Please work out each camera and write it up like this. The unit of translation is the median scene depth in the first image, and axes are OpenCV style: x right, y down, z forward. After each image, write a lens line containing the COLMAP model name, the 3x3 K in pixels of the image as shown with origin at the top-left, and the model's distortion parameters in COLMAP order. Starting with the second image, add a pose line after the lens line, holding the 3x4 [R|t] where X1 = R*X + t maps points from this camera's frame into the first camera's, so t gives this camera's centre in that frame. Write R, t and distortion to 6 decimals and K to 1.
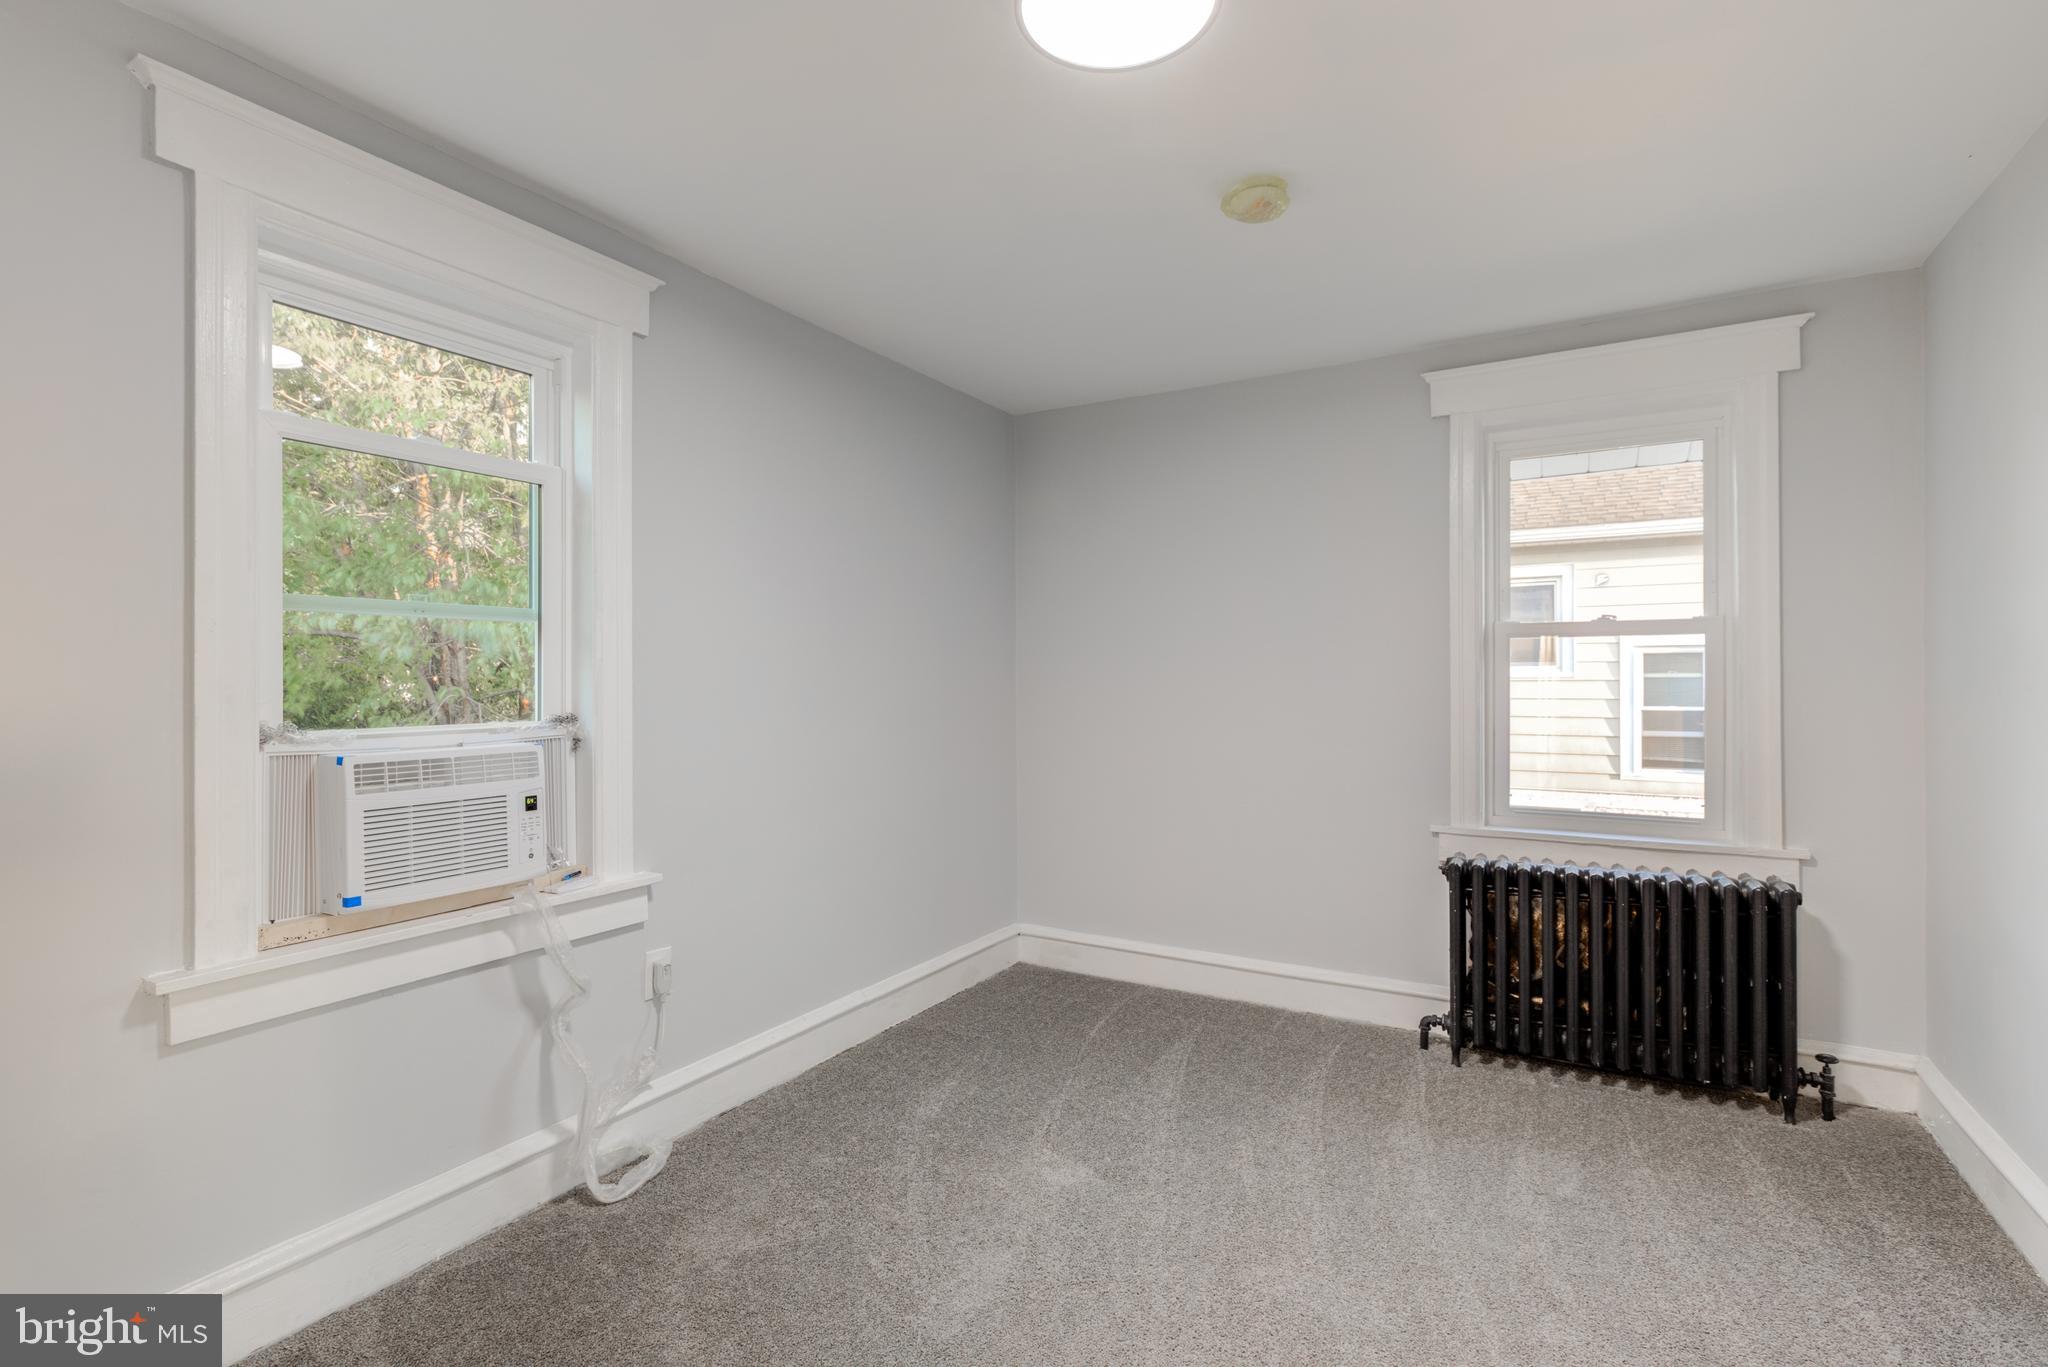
lens RADIAL K [[949.6, 0, 1019.8], [0, 949.6, 679.9], [0, 0, 1]] dist [-0.003164, 0.000200]
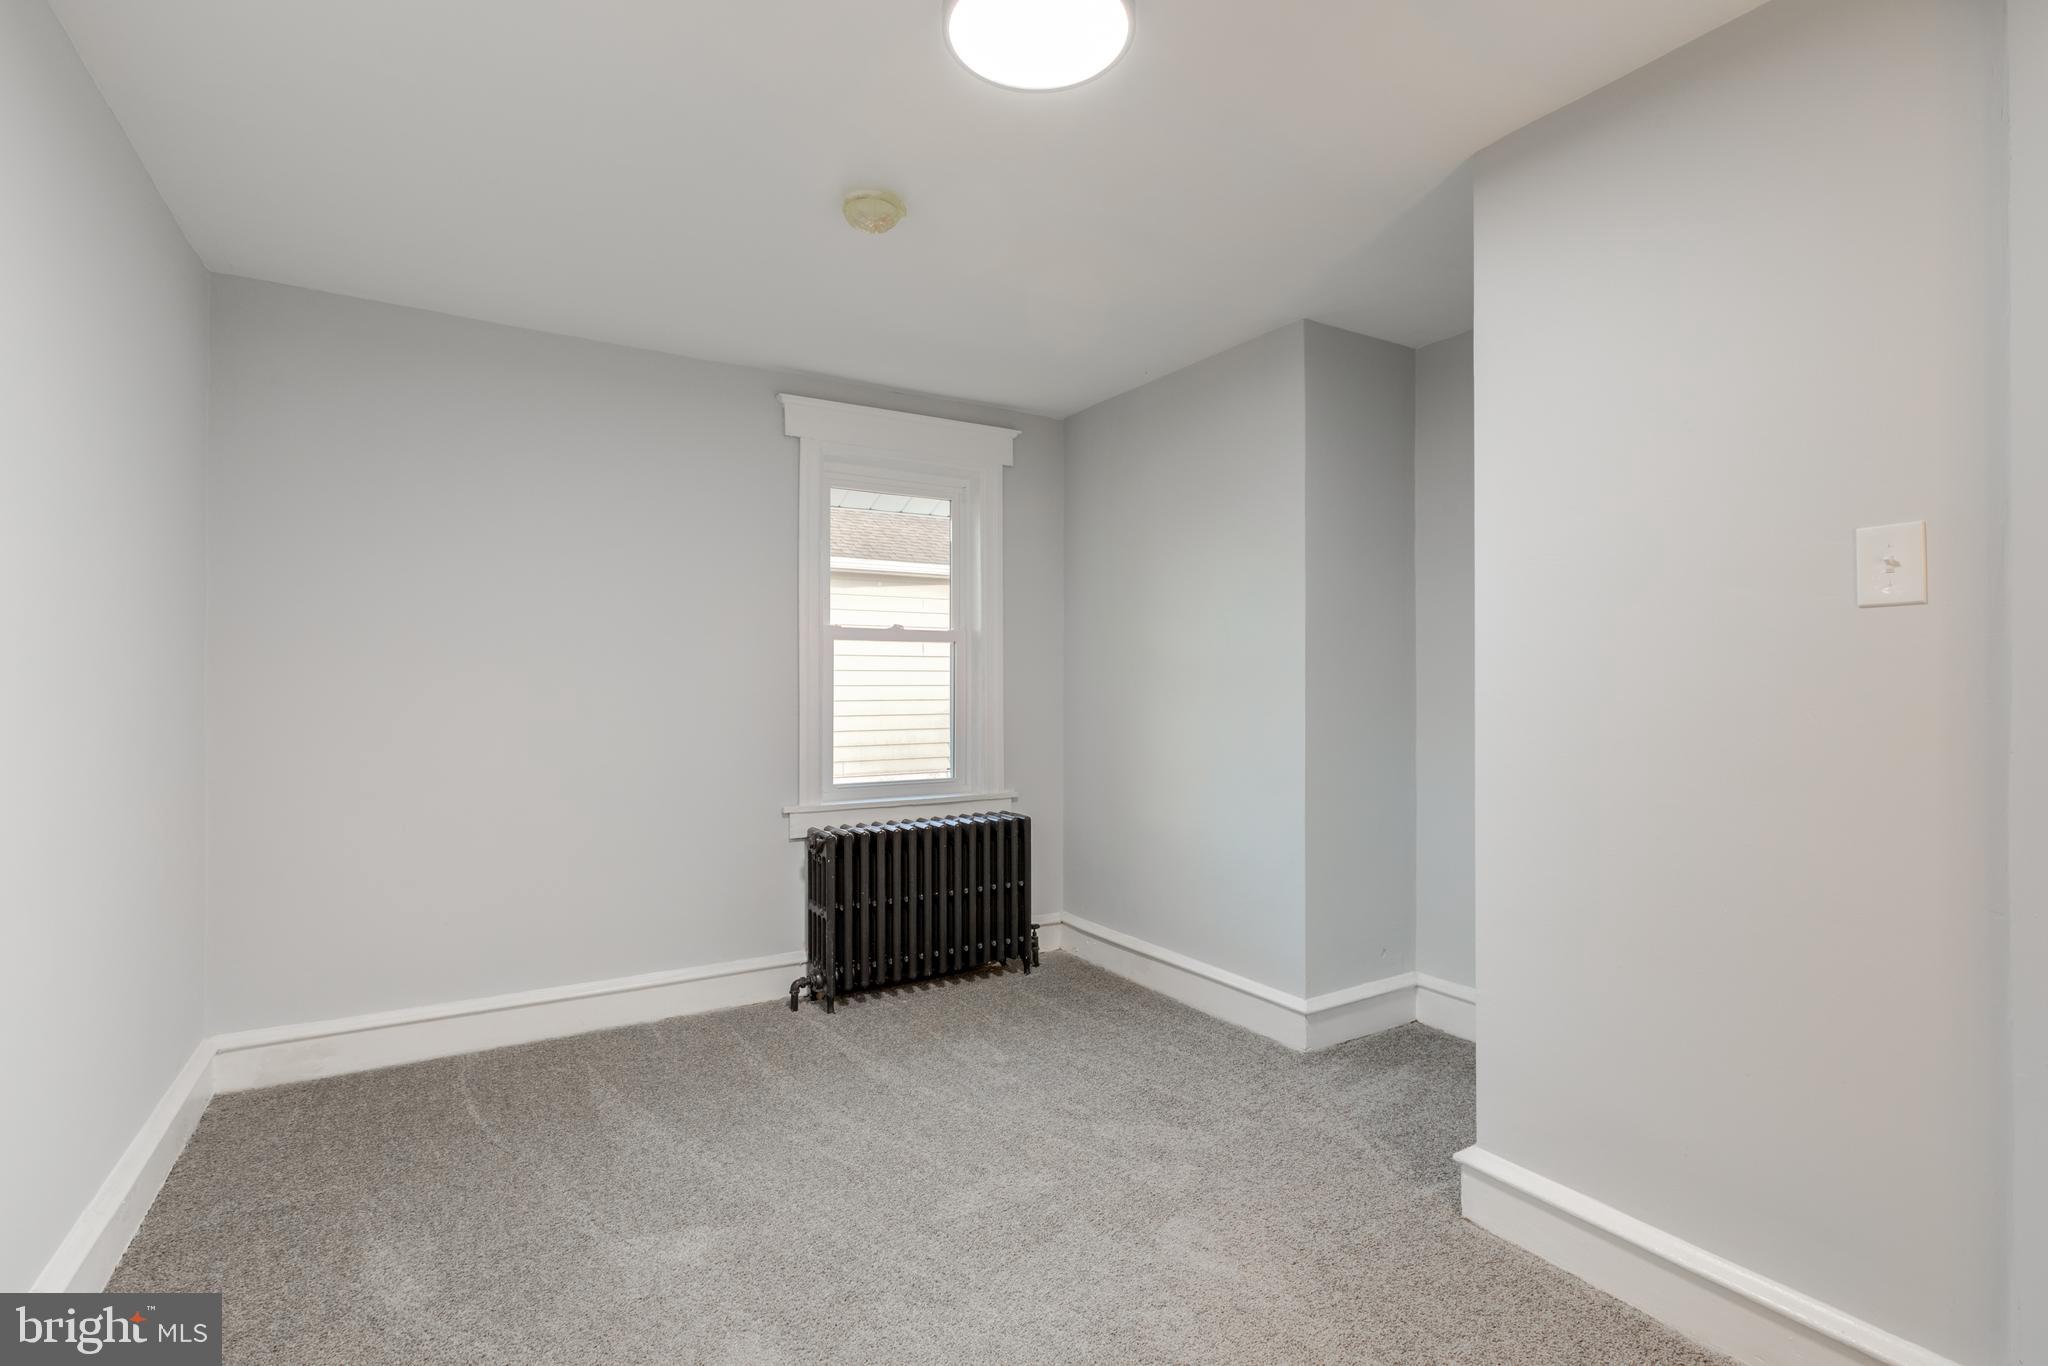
lens RADIAL K [[949.6, 0, 1025.8], [0, 949.6, 682.1], [0, 0, 1]] dist [-0.003164, 0.000200]
pose [[0.471733, 0.008280, 0.881703, -0.434640], [0.000338, 0.999954, -0.009571, 0.021435], [-0.881741, 0.004813, 0.471708, 0.258806]]
